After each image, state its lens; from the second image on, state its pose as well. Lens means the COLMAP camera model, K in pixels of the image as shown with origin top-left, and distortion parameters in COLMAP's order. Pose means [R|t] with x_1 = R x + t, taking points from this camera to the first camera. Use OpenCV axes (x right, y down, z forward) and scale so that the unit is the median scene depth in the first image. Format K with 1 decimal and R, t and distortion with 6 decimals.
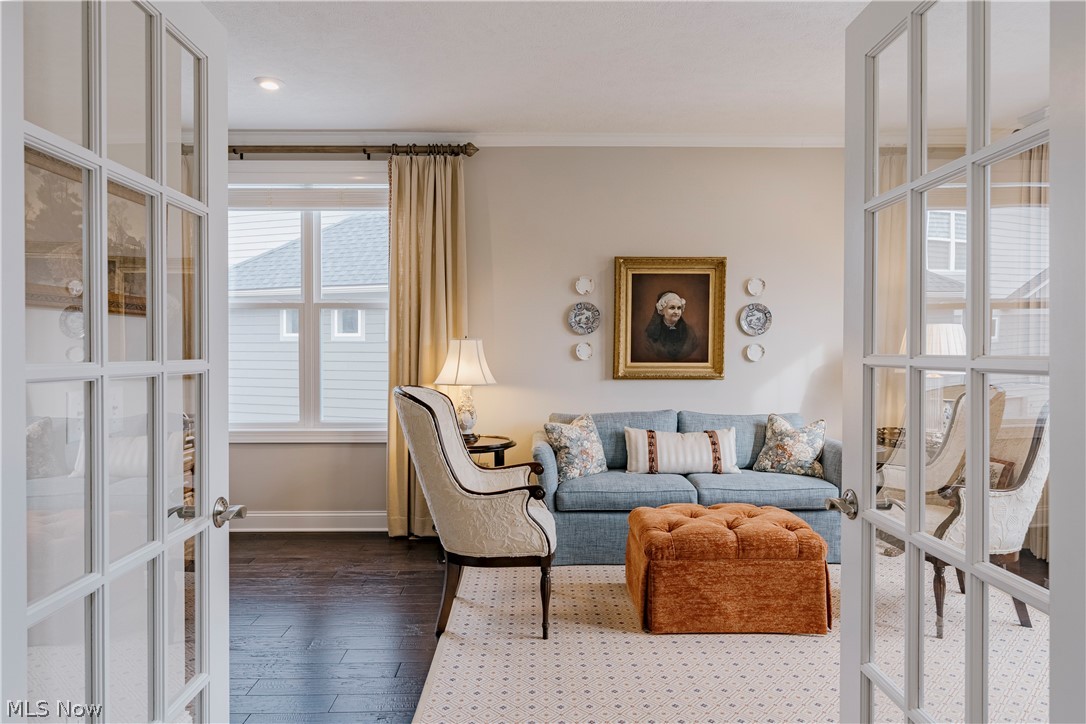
lens RADIAL K [[728.6, 0, 541.5], [0, 728.6, 356.2], [0, 0, 1]] dist [-0.006795, -0.002395]
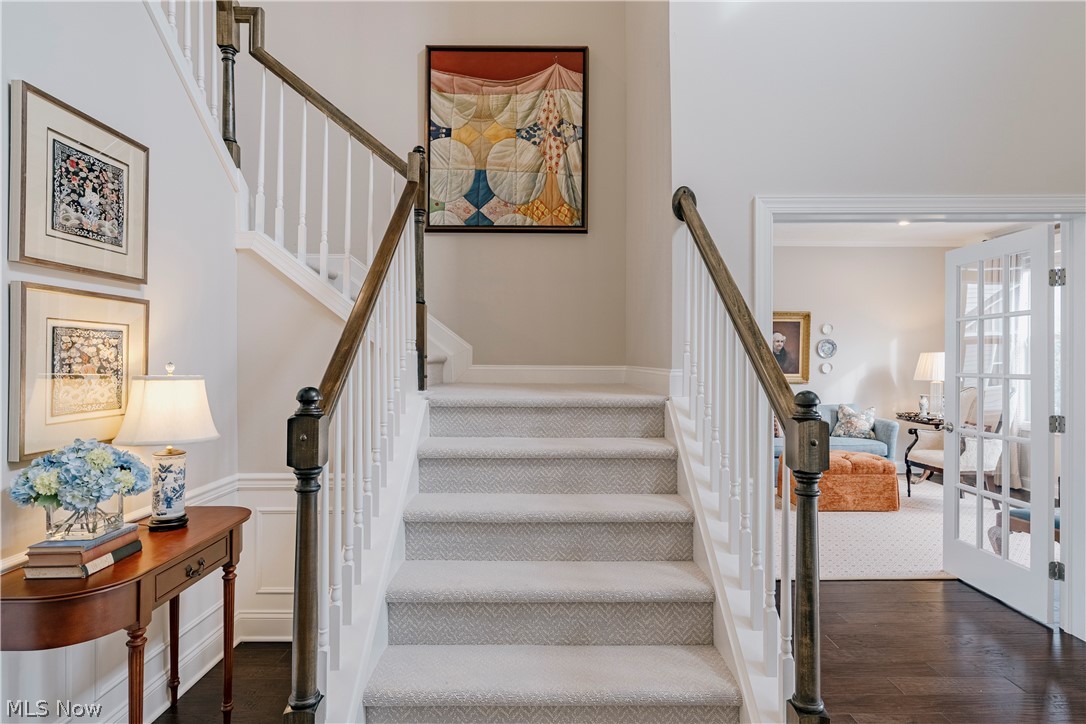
lens RADIAL K [[610.1, 0, 544.2], [0, 610.1, 365.5], [0, 0, 1]] dist [0.000162, -0.000006]
pose [[0.999930, 0.001959, -0.011709, -0.380946], [-0.001967, 0.999998, -0.000702, -0.009622], [0.011708, 0.000725, 0.999931, -0.465941]]
